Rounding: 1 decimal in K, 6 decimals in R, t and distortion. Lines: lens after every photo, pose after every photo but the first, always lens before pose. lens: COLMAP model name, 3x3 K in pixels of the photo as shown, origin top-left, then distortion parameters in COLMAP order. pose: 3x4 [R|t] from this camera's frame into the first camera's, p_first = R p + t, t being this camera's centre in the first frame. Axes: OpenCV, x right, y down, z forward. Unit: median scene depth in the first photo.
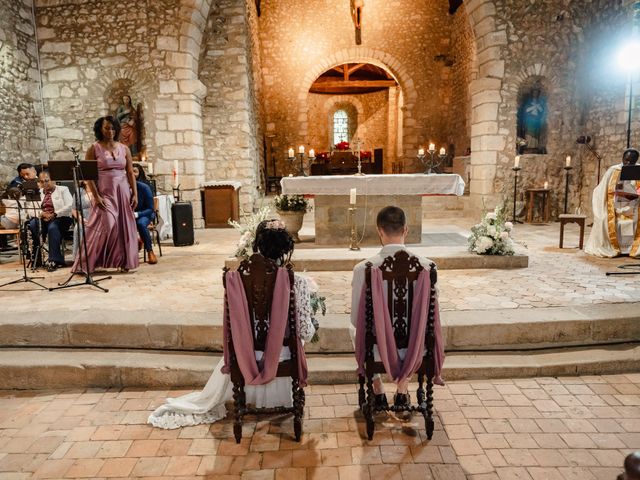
lens RADIAL K [[479.1, 0, 320.4], [0, 479.1, 240.0], [0, 0, 1]] dist [-0.013192, -0.000179]
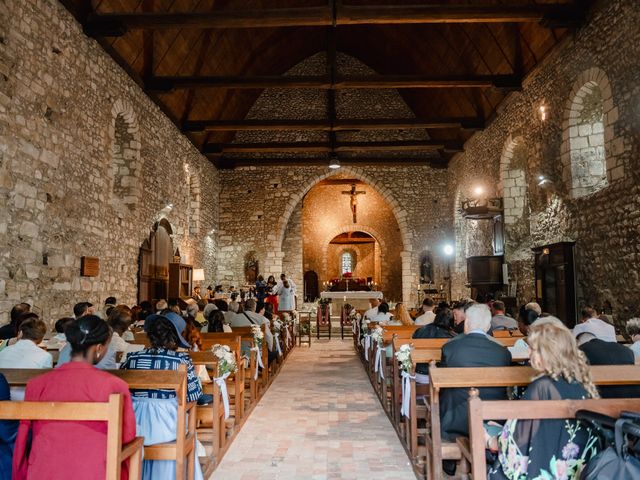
lens RADIAL K [[479.1, 0, 320.4], [0, 479.1, 240.0], [0, 0, 1]] dist [-0.013192, -0.000179]
pose [[0.999549, 0.010589, -0.028111, -0.002519], [-0.017157, 0.969396, -0.244900, 0.188443], [0.024658, 0.245272, 0.969141, -1.302049]]
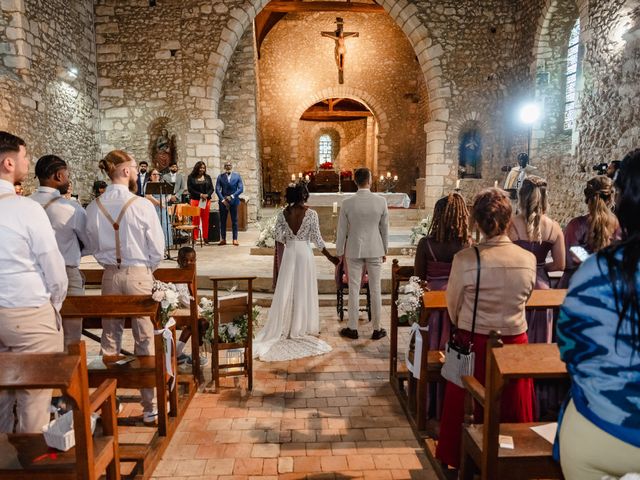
lens RADIAL K [[479.1, 0, 320.4], [0, 479.1, 240.0], [0, 0, 1]] dist [-0.013192, -0.000179]
pose [[0.999273, 0.011171, 0.036461, -0.020474], [-0.010096, 0.999513, -0.029525, 0.035814], [-0.036773, 0.029135, 0.998899, -0.317671]]
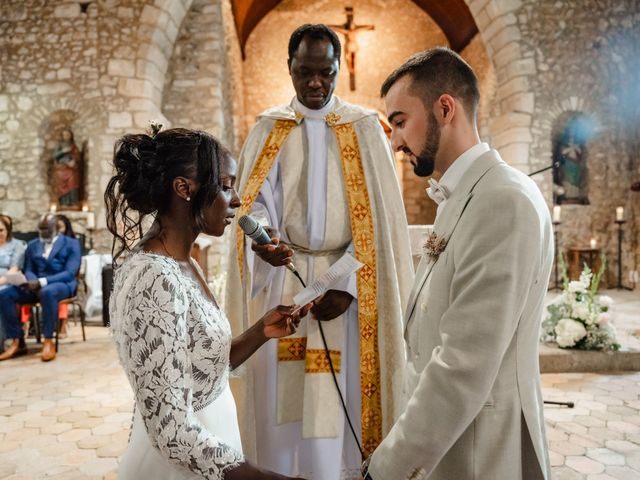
lens RADIAL K [[478.9, 0, 319.4], [0, 478.9, 236.8], [0, 0, 1]] dist [-0.009336, -0.006063]
pose [[0.999841, 0.002080, 0.017683, 0.001070], [0.000309, 0.990981, -0.134000, -0.018900], [-0.017802, 0.133984, 0.990824, 0.220585]]
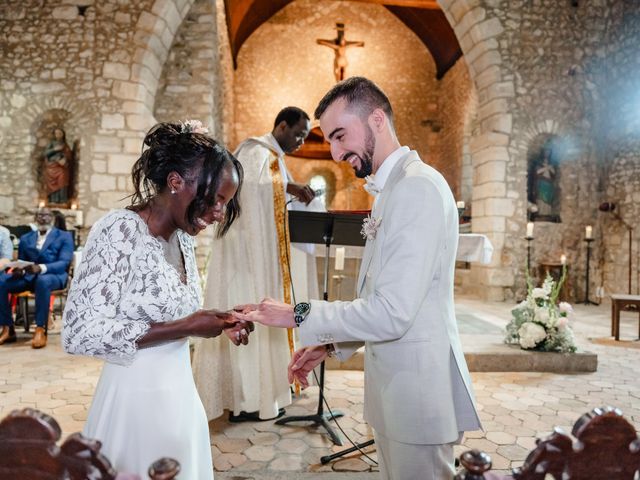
lens RADIAL K [[479.1, 0, 320.4], [0, 479.1, 240.0], [0, 0, 1]] dist [-0.013192, -0.000179]
pose [[0.997688, 0.040727, 0.054414, -0.000235], [-0.032018, 0.987816, -0.152296, -0.006733], [-0.059954, 0.150202, 0.986836, 0.195865]]
